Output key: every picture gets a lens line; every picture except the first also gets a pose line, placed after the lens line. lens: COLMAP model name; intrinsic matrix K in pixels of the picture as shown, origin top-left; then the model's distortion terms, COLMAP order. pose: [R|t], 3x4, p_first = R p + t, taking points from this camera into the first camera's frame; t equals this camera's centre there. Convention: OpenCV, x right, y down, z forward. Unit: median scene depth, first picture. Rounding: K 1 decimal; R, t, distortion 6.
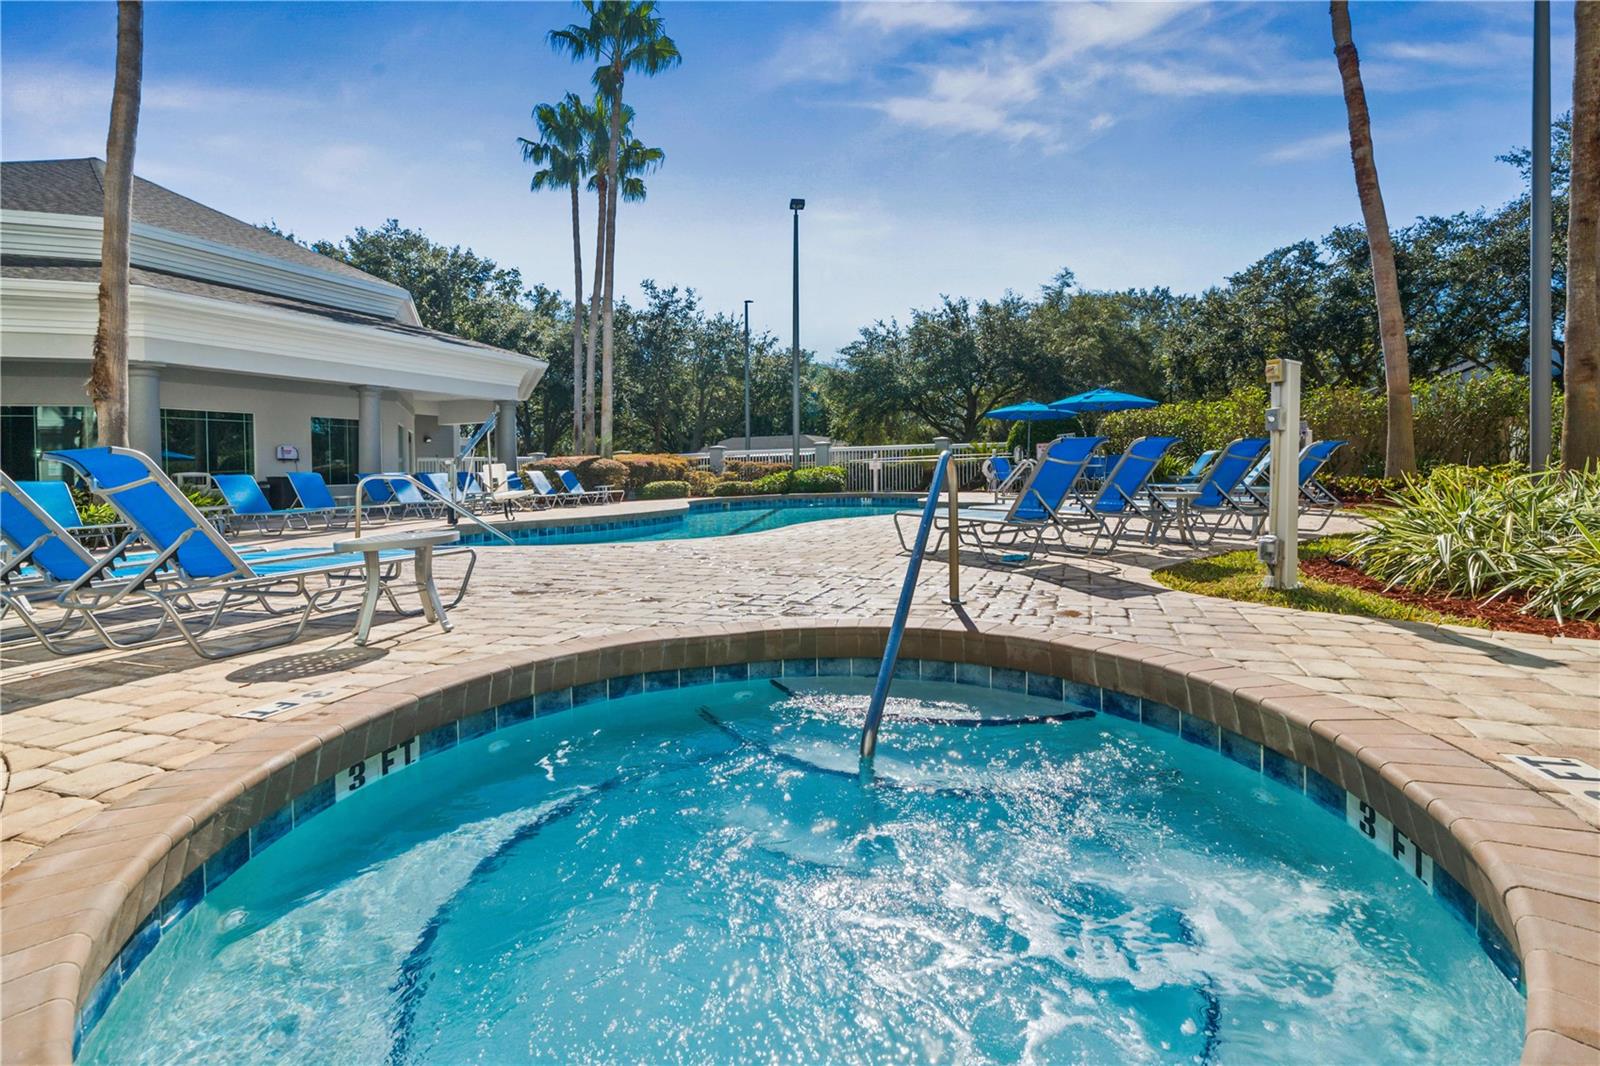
lens RADIAL K [[696.7, 0, 837.0], [0, 696.7, 464.2], [0, 0, 1]] dist [0.005184, -0.002653]
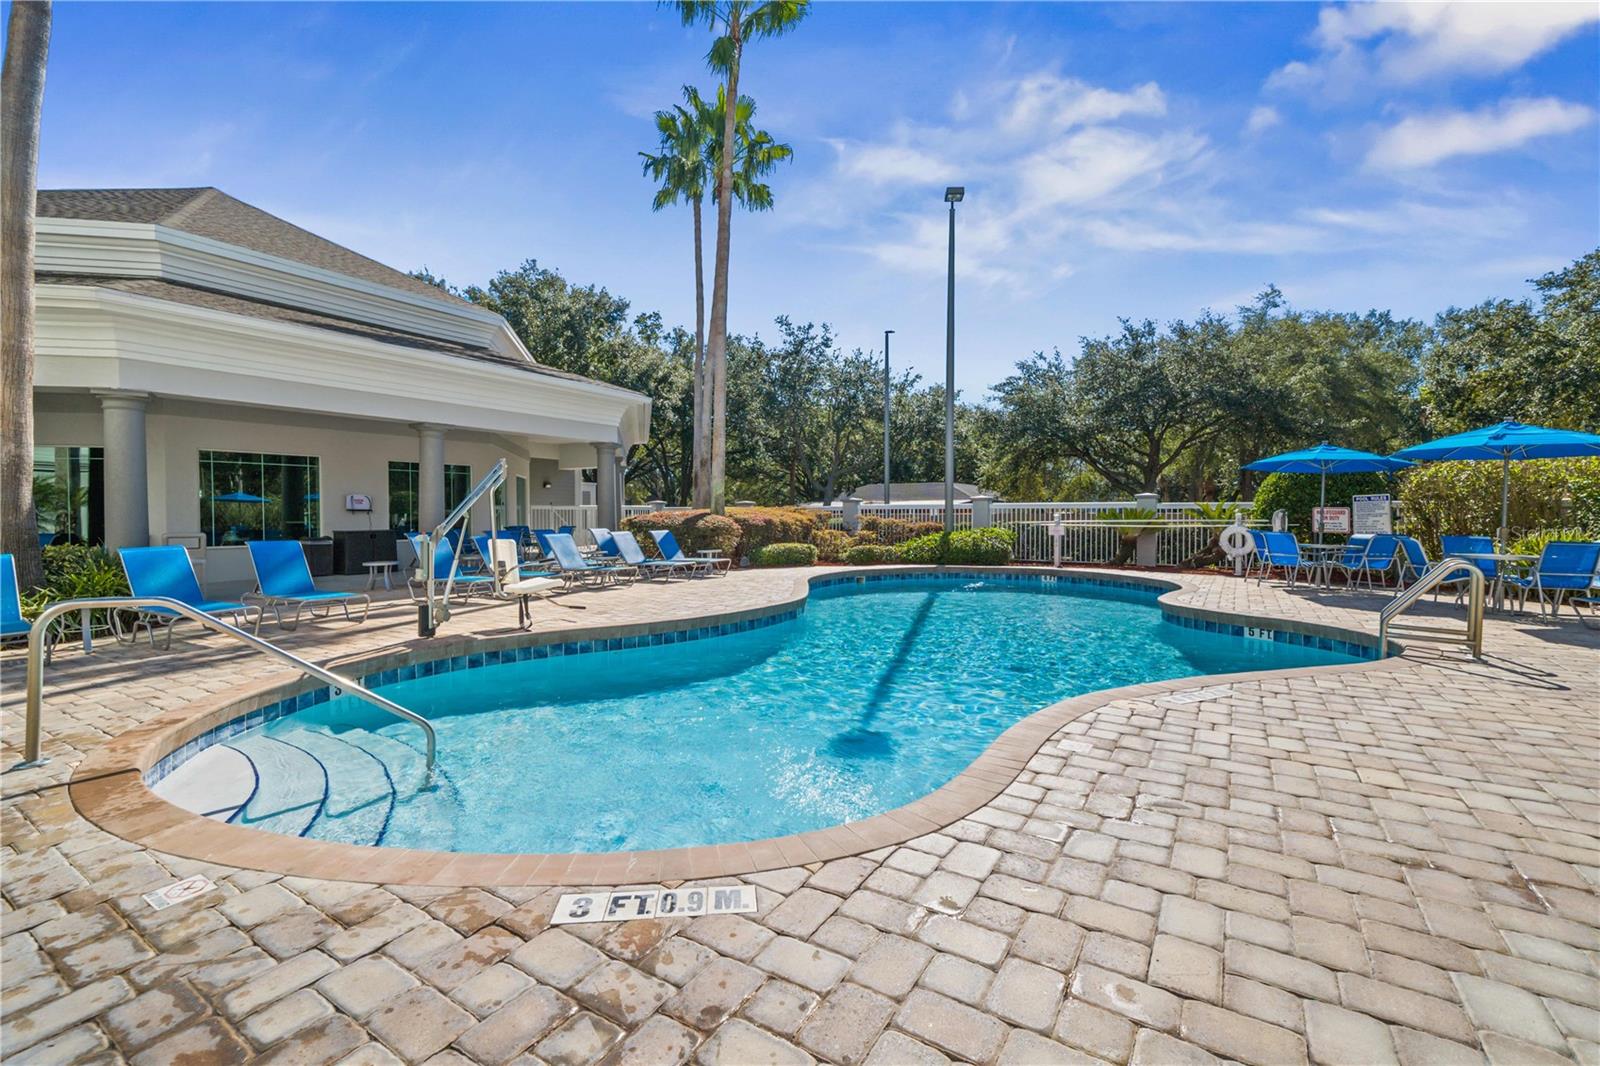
lens RADIAL K [[696.7, 0, 812.4], [0, 696.7, 508.2], [0, 0, 1]] dist [0.005184, -0.002653]
pose [[0.973328, 0.021690, -0.228390, -0.019098], [-0.022010, 0.999757, 0.001143, -0.010991], [0.228359, 0.003914, 0.973569, 0.141885]]
